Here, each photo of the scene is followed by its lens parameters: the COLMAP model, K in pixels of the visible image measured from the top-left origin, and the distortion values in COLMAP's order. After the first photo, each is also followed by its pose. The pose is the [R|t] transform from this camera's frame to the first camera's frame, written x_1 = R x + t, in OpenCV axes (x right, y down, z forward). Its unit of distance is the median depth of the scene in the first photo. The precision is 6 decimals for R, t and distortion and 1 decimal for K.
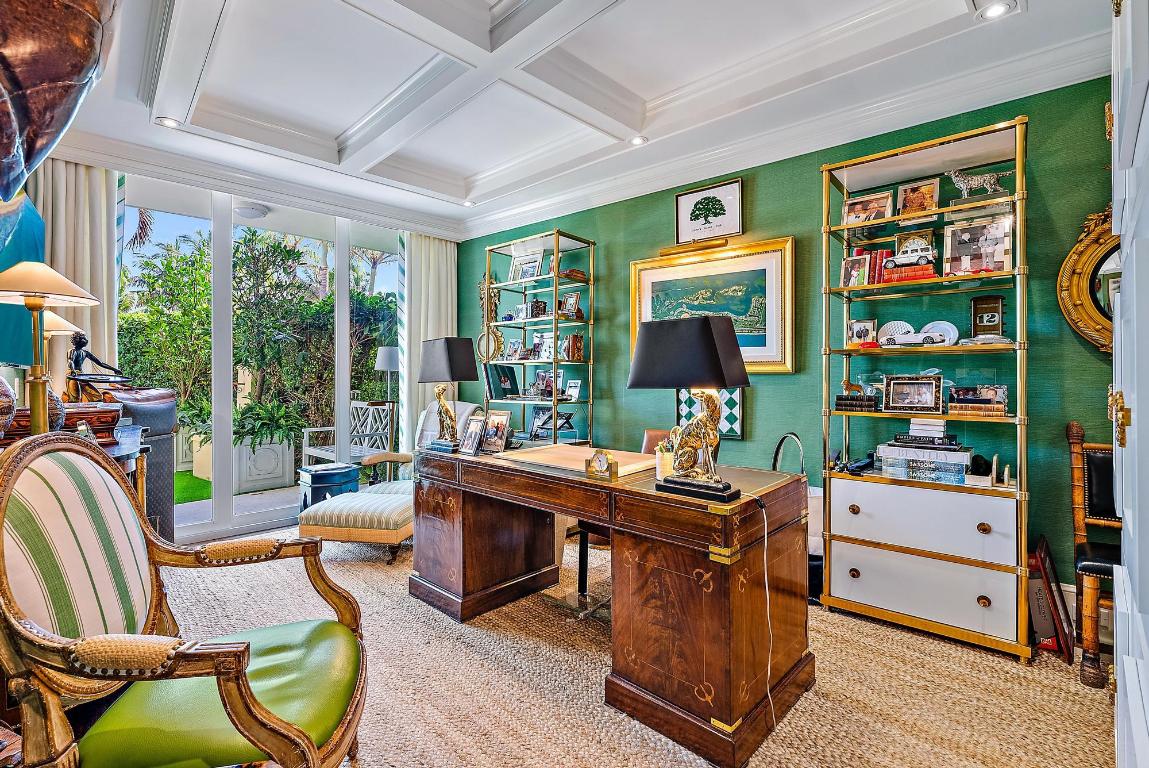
lens RADIAL K [[528.6, 0, 579.8], [0, 528.6, 373.3], [0, 0, 1]] dist [-0.000011, 0.000018]
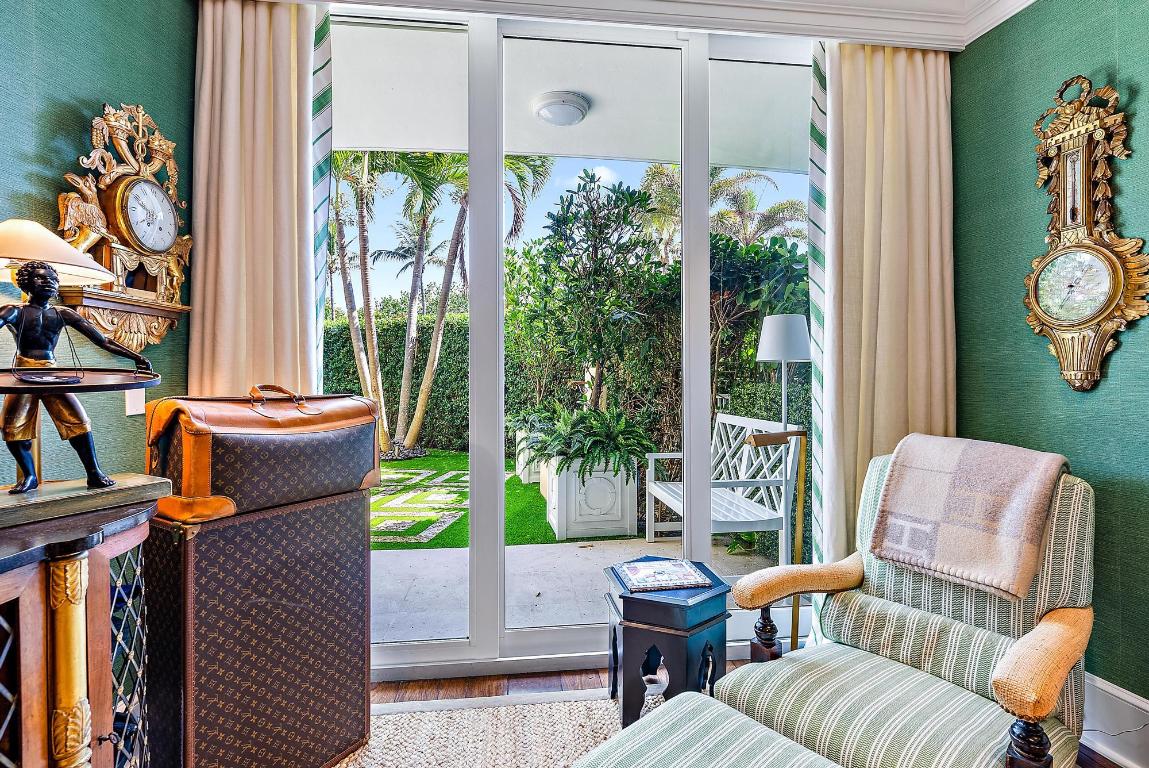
lens RADIAL K [[565.5, 0, 573.6], [0, 565.5, 373.3], [0, 0, 1]] dist [-0.003735, -0.000254]
pose [[0.785563, 0.001373, -0.618780, -0.166866], [0.002207, 0.999985, 0.005021, 0.002184], [0.618777, -0.005310, 0.785549, 0.406392]]
